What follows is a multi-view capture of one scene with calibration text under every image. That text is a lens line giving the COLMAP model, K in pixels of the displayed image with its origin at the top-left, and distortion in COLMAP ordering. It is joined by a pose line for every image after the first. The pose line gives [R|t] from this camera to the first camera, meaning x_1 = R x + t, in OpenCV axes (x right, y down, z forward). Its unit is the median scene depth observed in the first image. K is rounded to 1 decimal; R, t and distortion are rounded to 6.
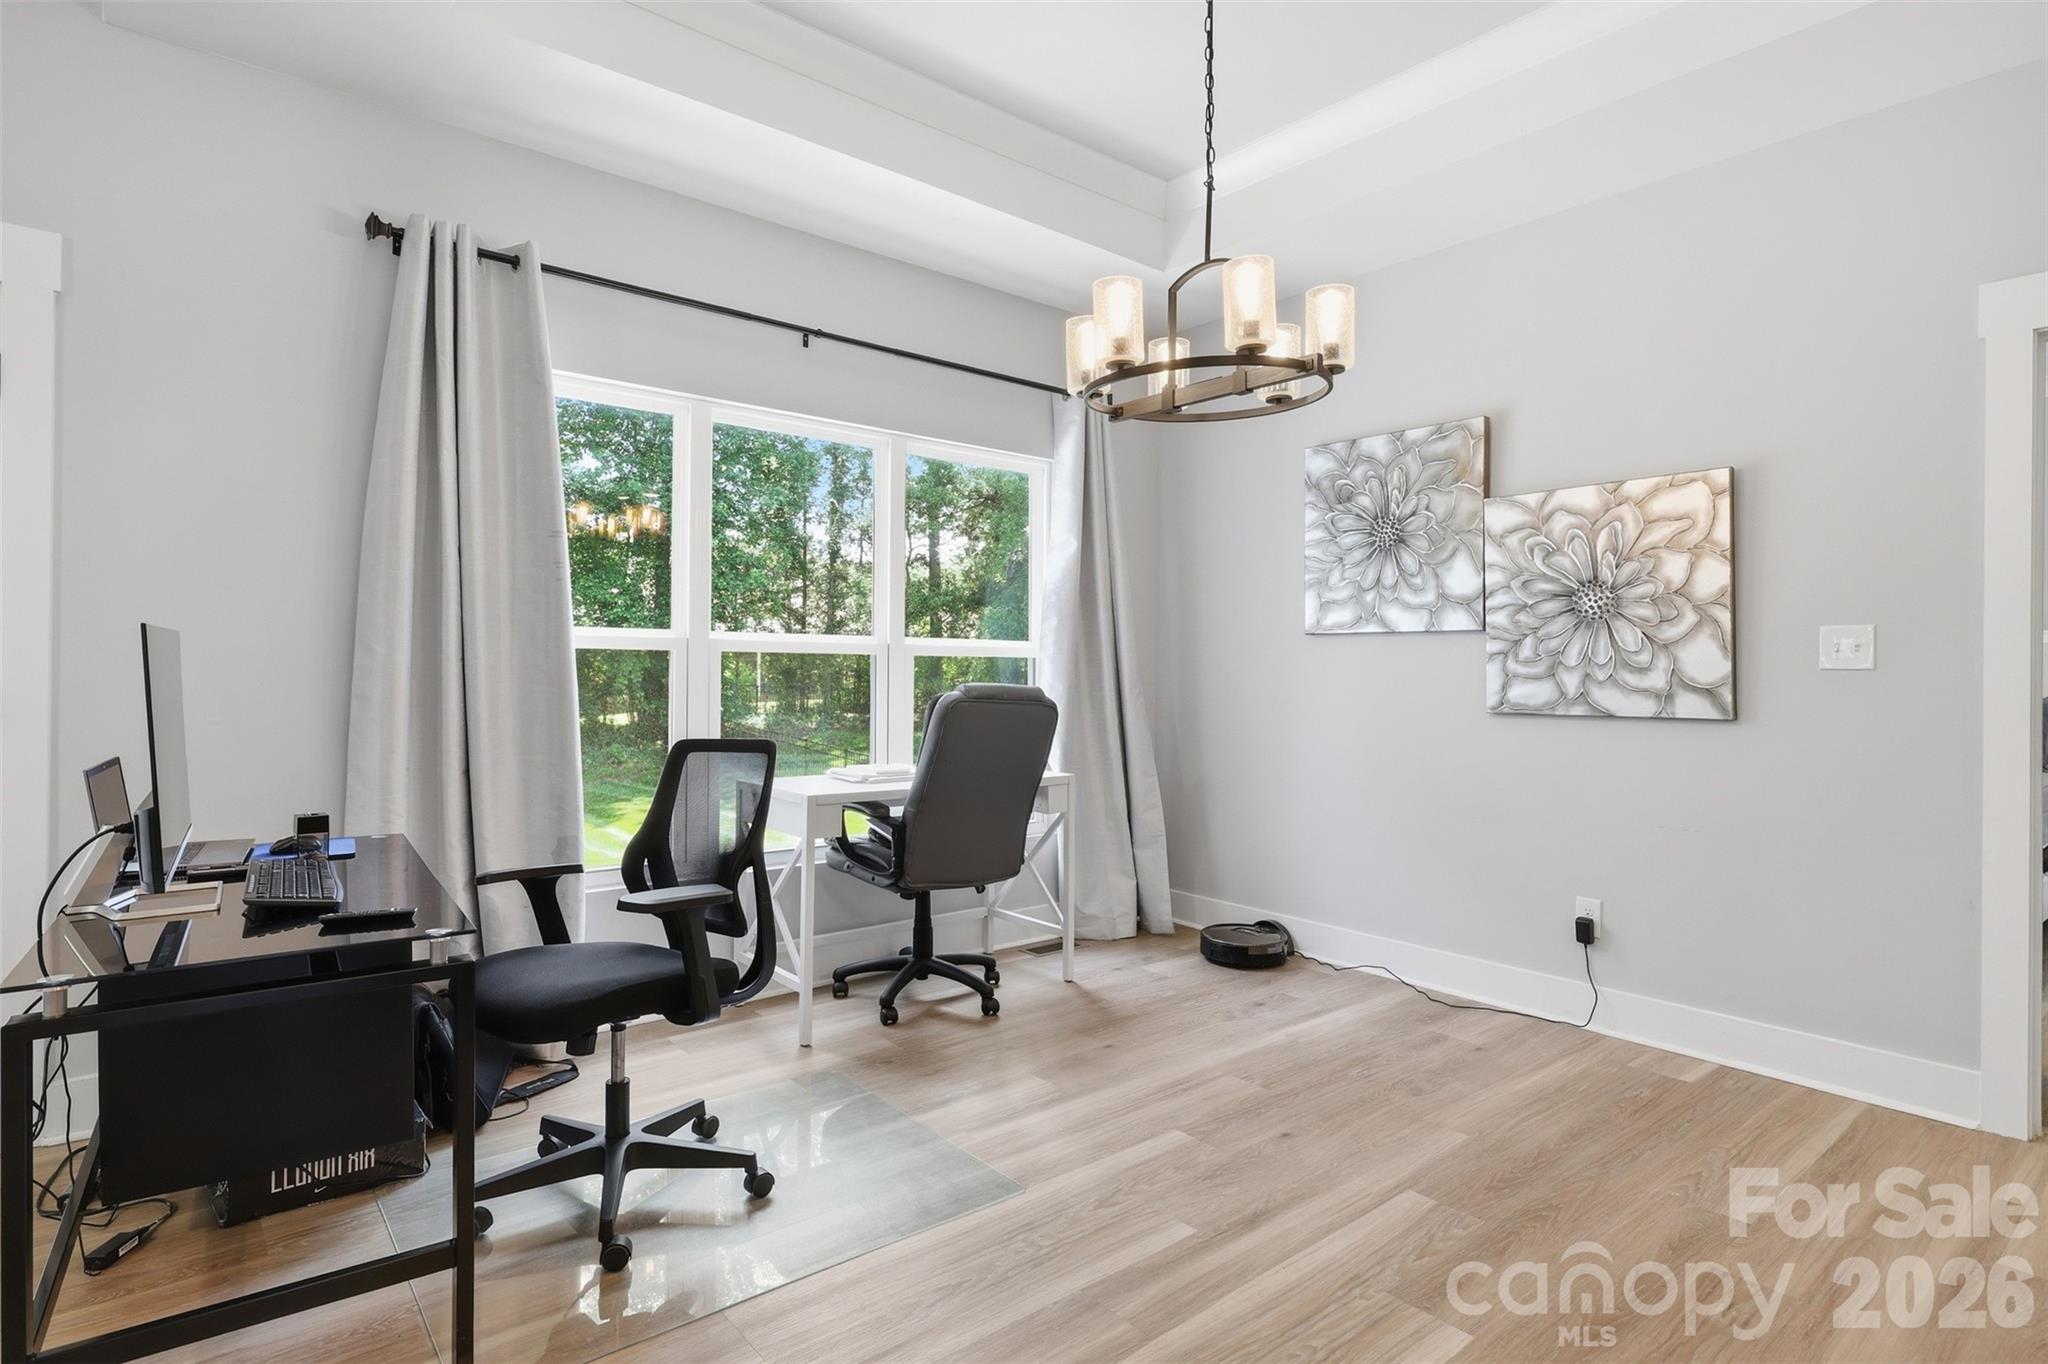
lens RADIAL K [[1066.4, 0, 1032.7], [0, 1066.4, 672.4], [0, 0, 1]] dist [0.001864, 0.000728]
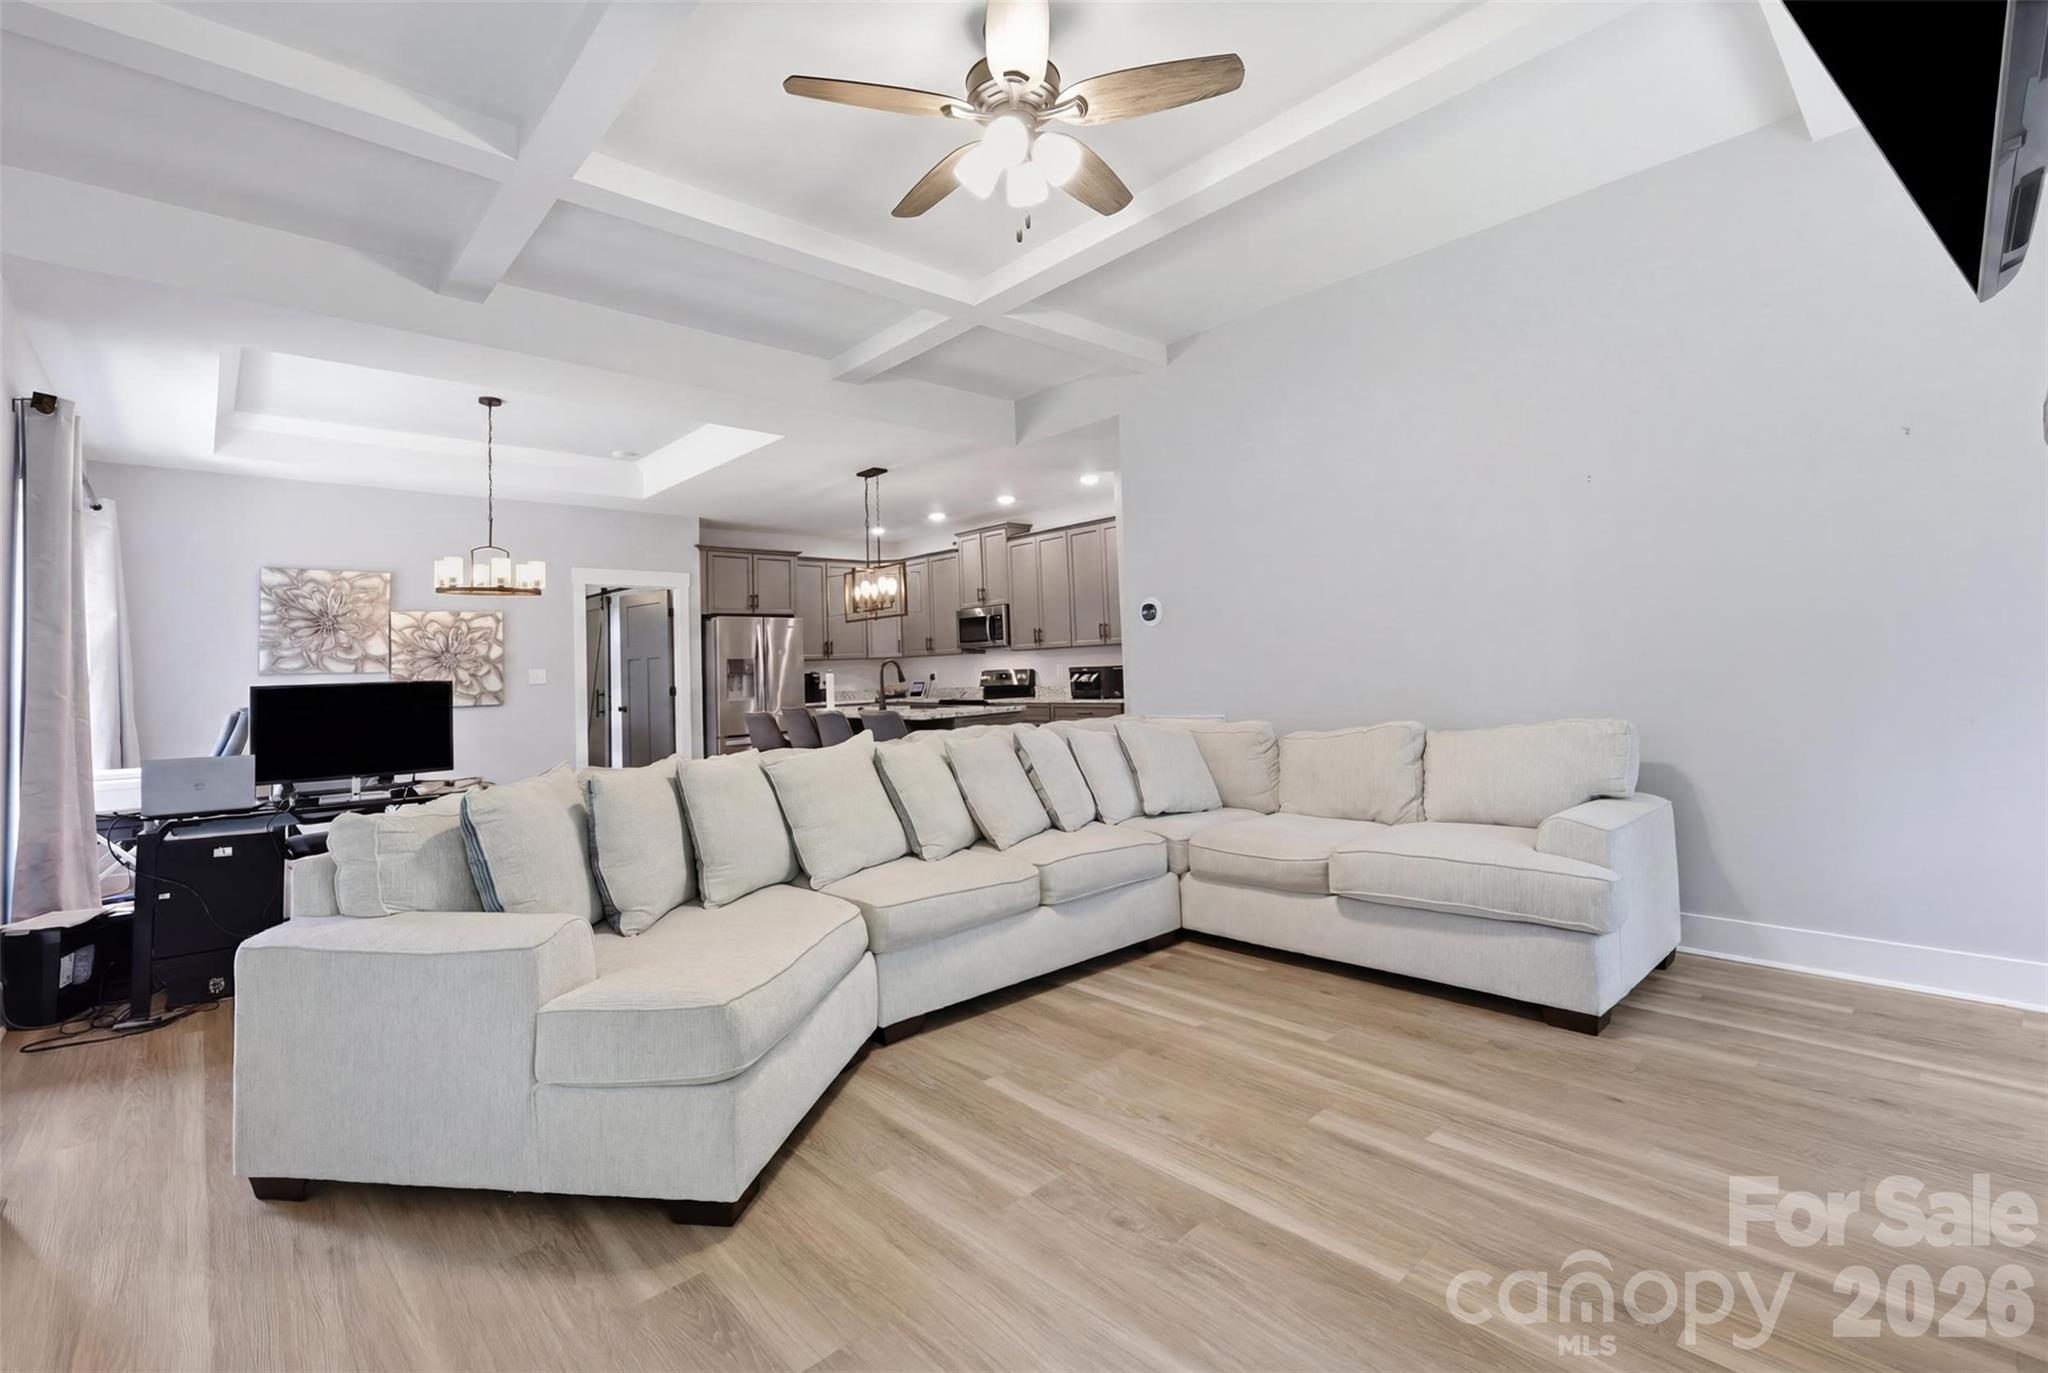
lens RADIAL K [[910.8, 0, 1019.9], [0, 910.8, 626.9], [0, 0, 1]] dist [-0.001211, -0.000151]
pose [[-0.038614, 0.044844, 0.998247, -1.643568], [0.038940, 0.998301, -0.043341, -0.001498], [-0.998495, 0.037198, -0.040294, -0.221820]]
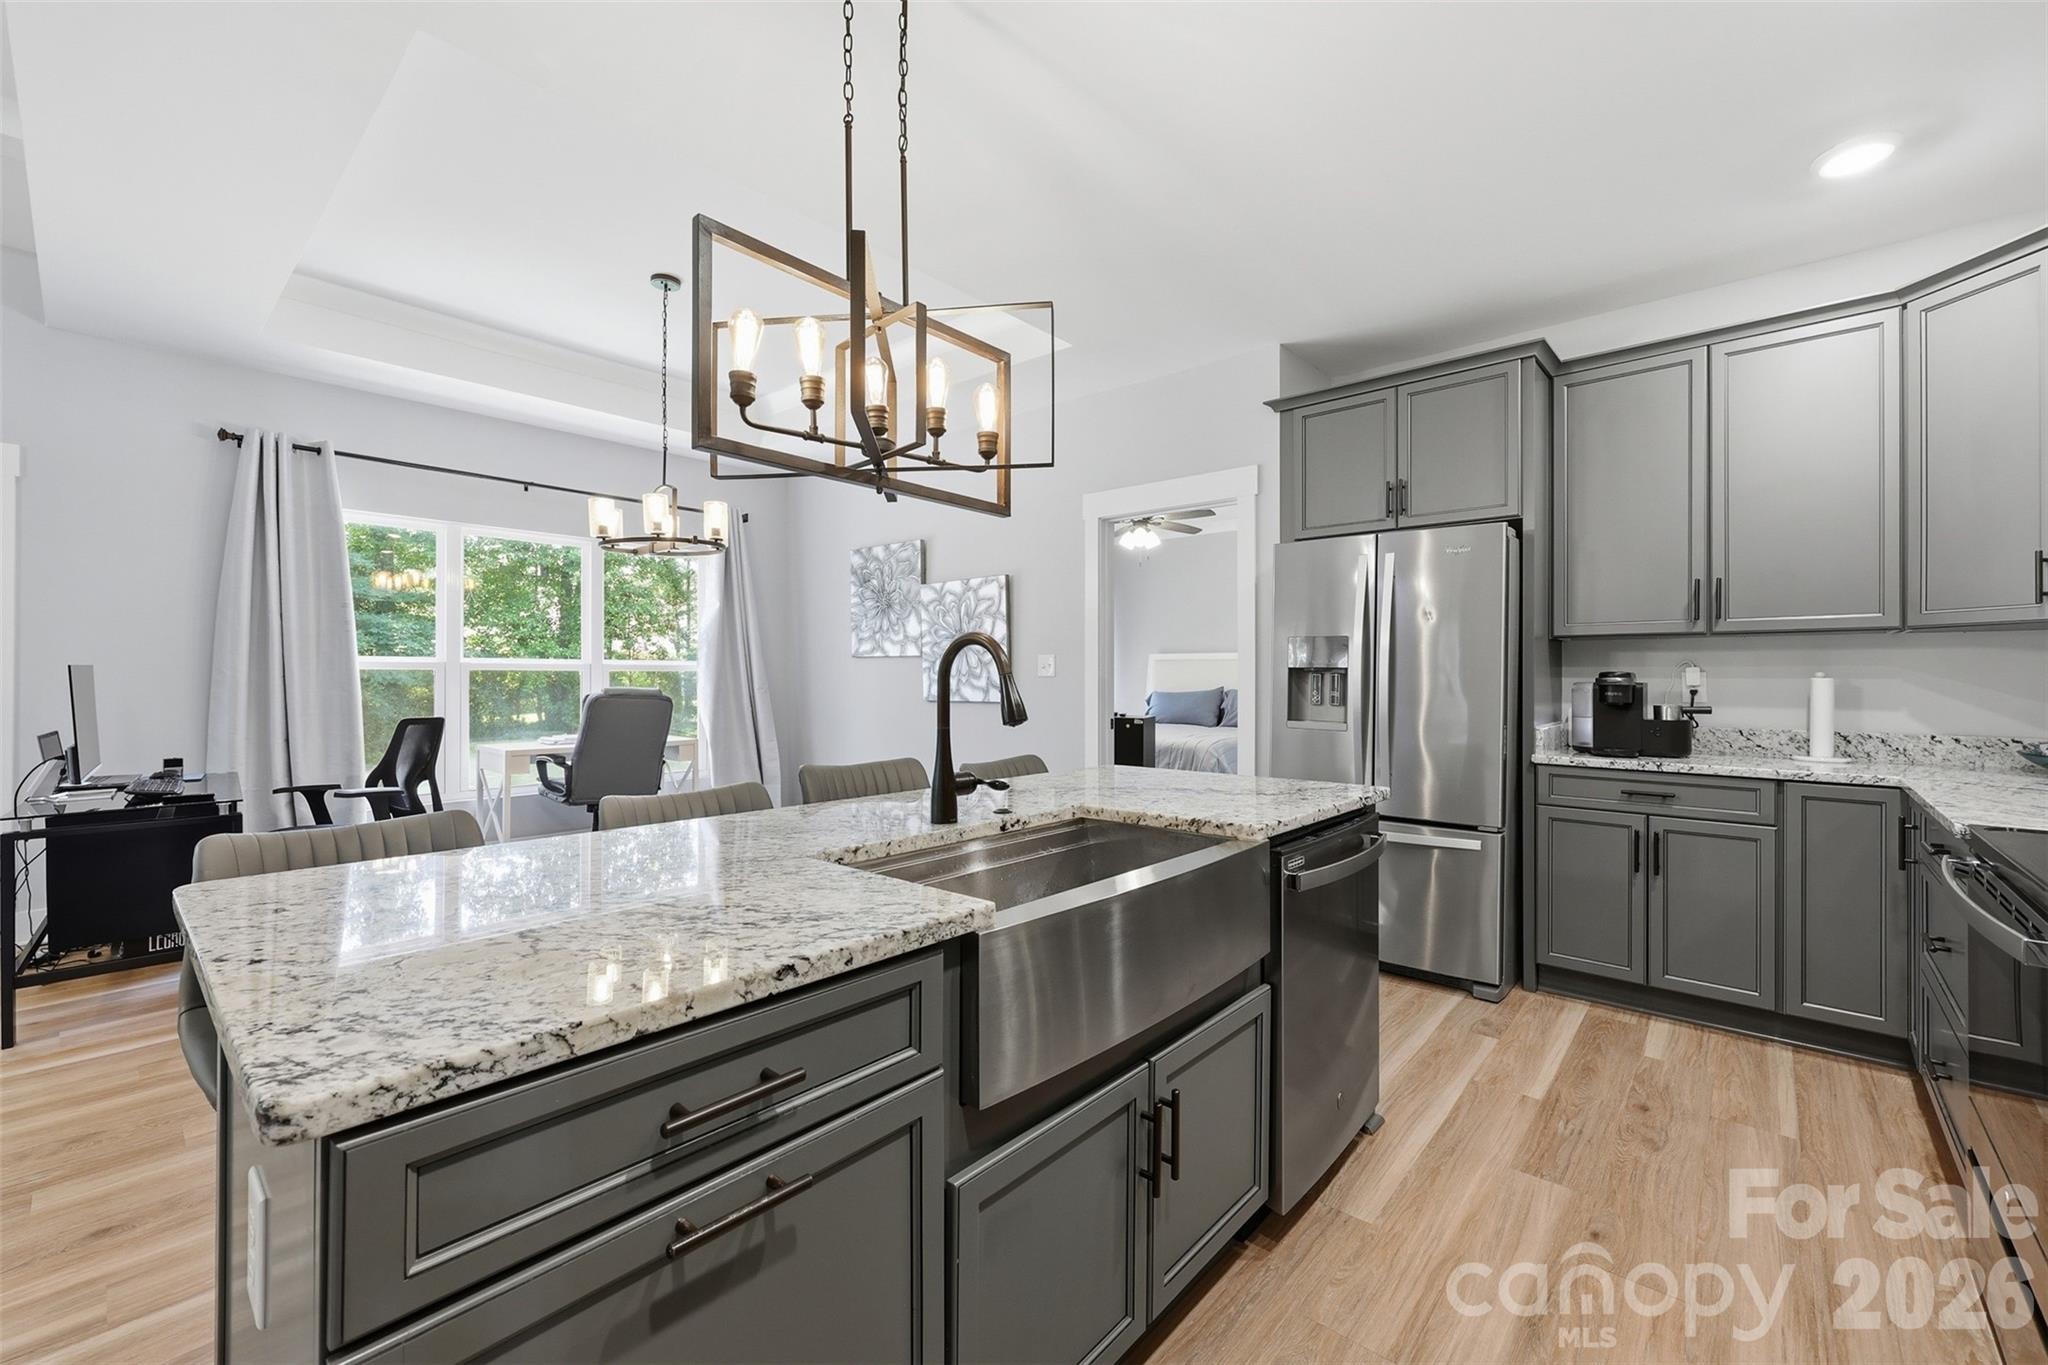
lens RADIAL K [[835.1, 0, 1028.8], [0, 835.1, 673.9], [0, 0, 1]] dist [0.001371, 0.000305]
pose [[0.988668, -0.007061, 0.149951, 0.438024], [0.007520, 0.999969, -0.002500, -0.003568], [-0.149929, 0.003599, 0.988690, -0.508506]]
